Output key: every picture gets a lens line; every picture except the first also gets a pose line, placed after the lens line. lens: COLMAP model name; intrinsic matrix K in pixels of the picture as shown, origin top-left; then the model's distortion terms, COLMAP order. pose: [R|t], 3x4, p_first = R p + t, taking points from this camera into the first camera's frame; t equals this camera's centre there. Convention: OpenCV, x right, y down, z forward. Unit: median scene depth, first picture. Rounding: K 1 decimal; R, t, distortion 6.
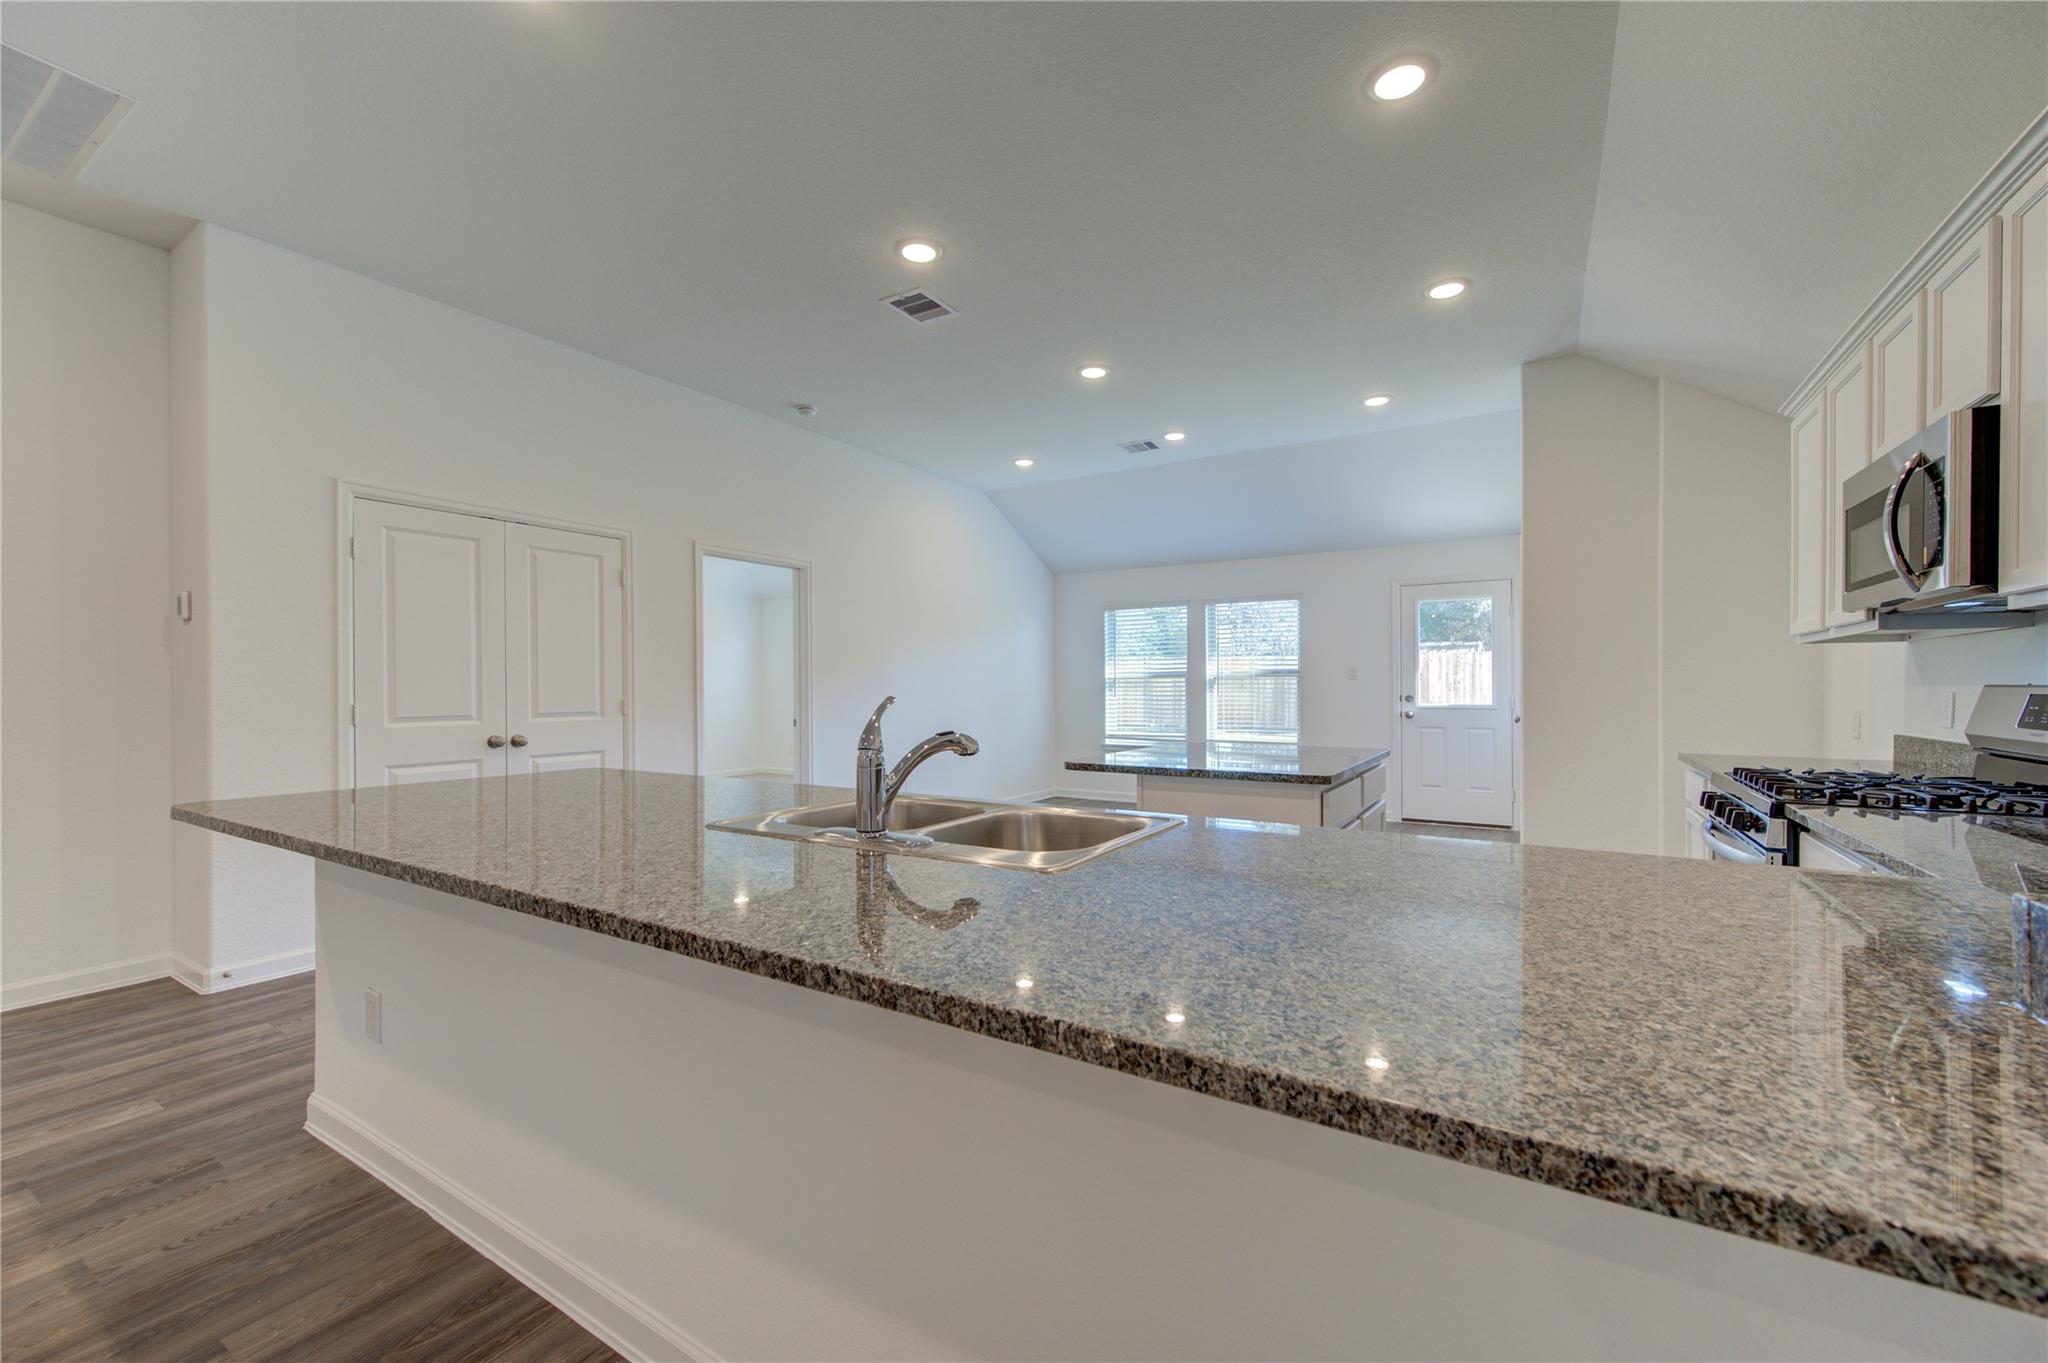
lens RADIAL K [[803.0, 0, 1008.7], [0, 803.0, 684.4], [0, 0, 1]] dist [0.000540, 0.000019]
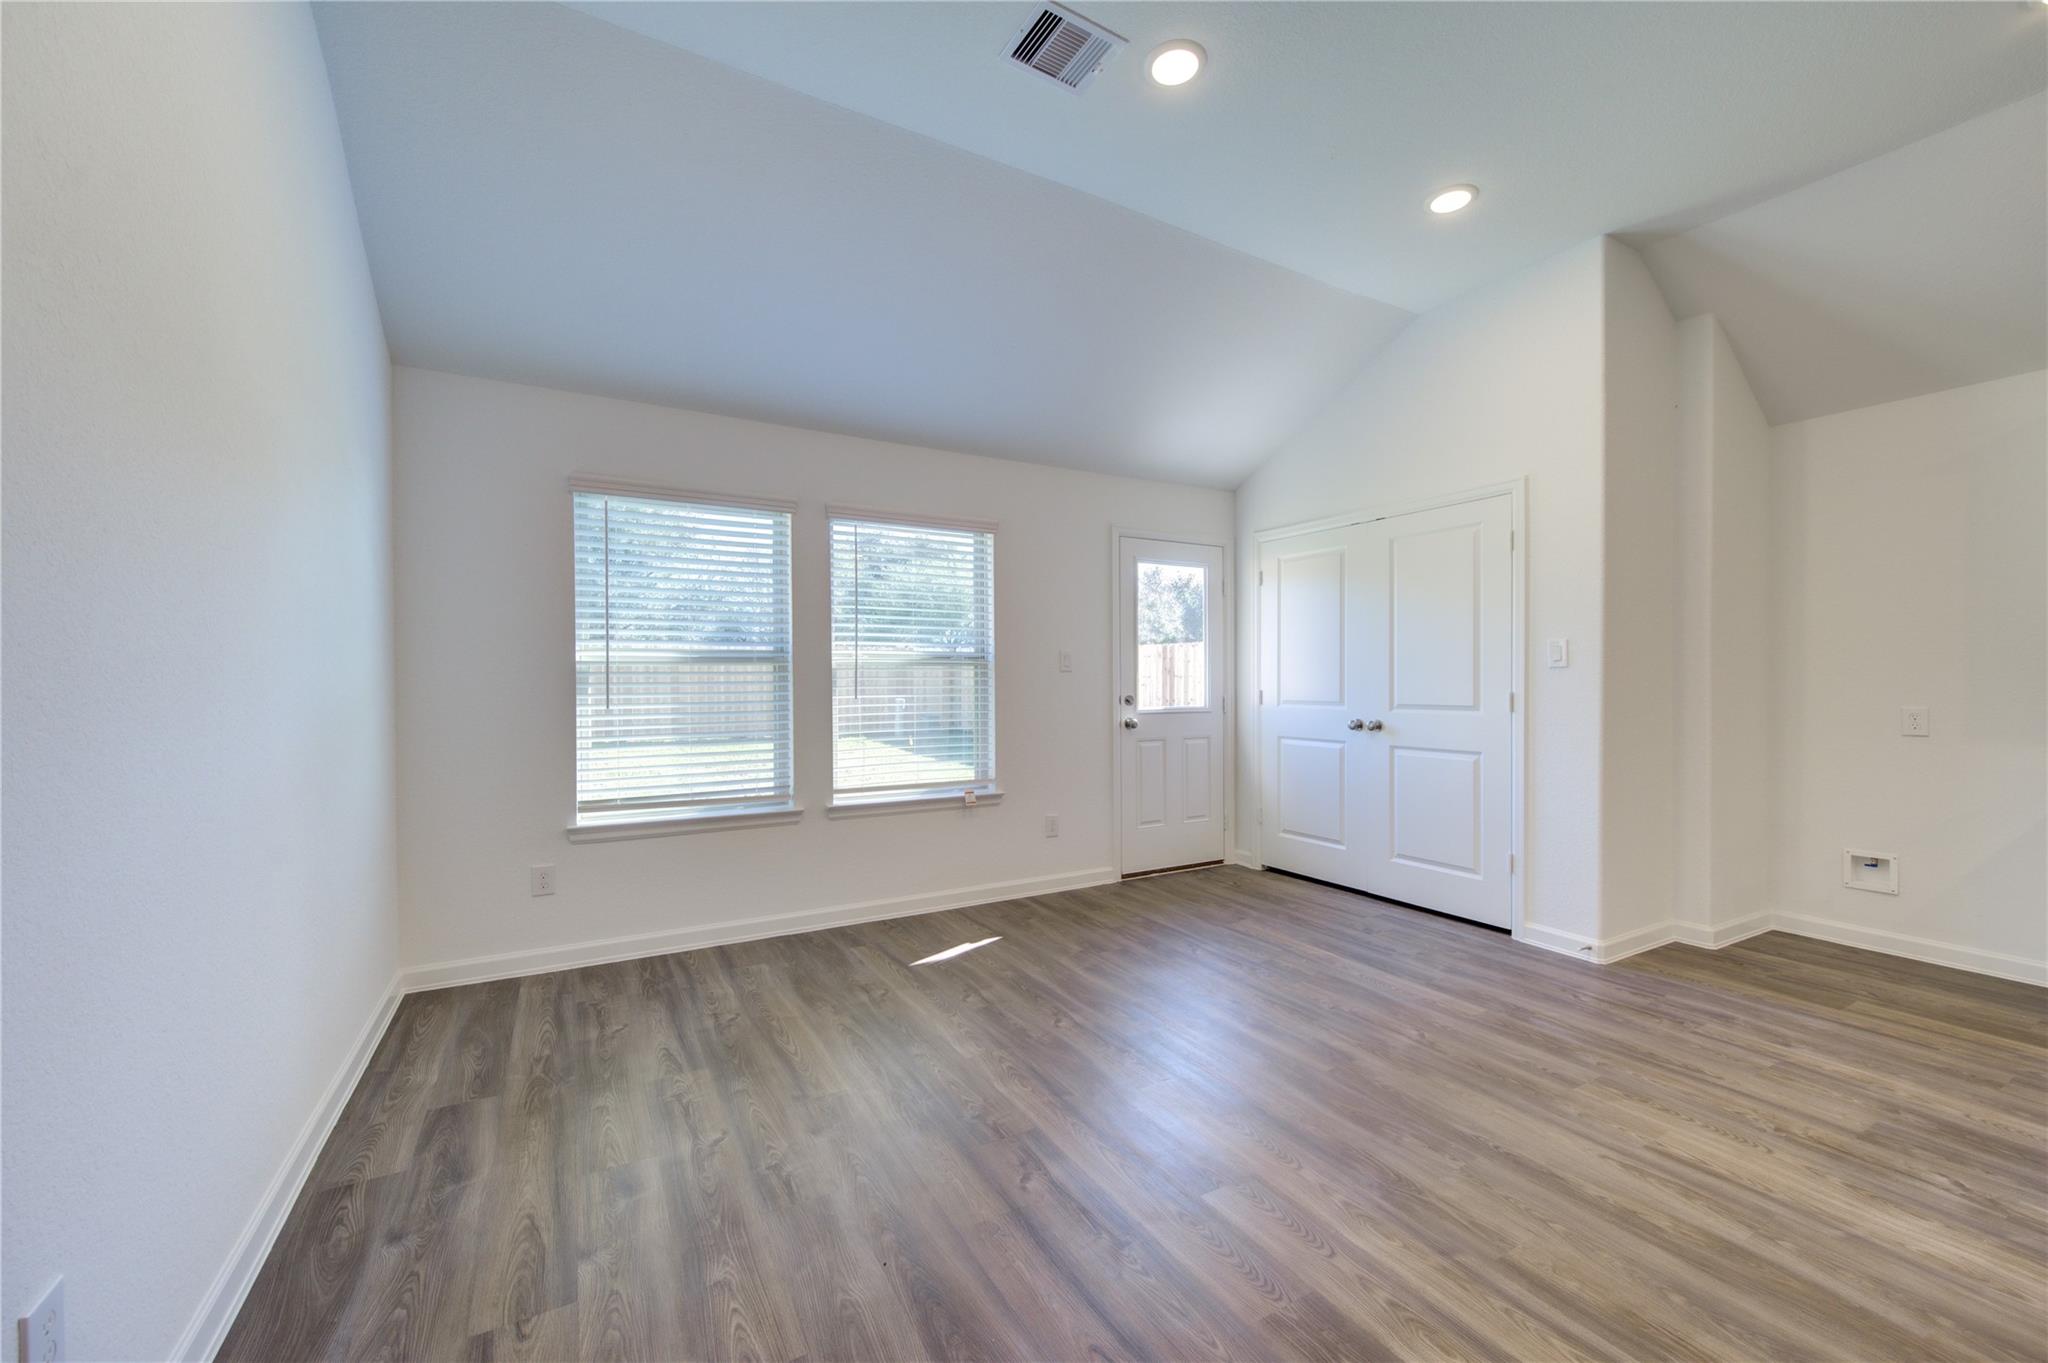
lens RADIAL K [[803.0, 0, 1027.5], [0, 803.0, 667.9], [0, 0, 1]] dist [0.000540, 0.000019]
pose [[0.493191, 0.016129, 0.869772, -0.221956], [-0.004529, 0.999862, -0.015974, 0.002356], [-0.869909, 0.003938, 0.493196, 1.163140]]
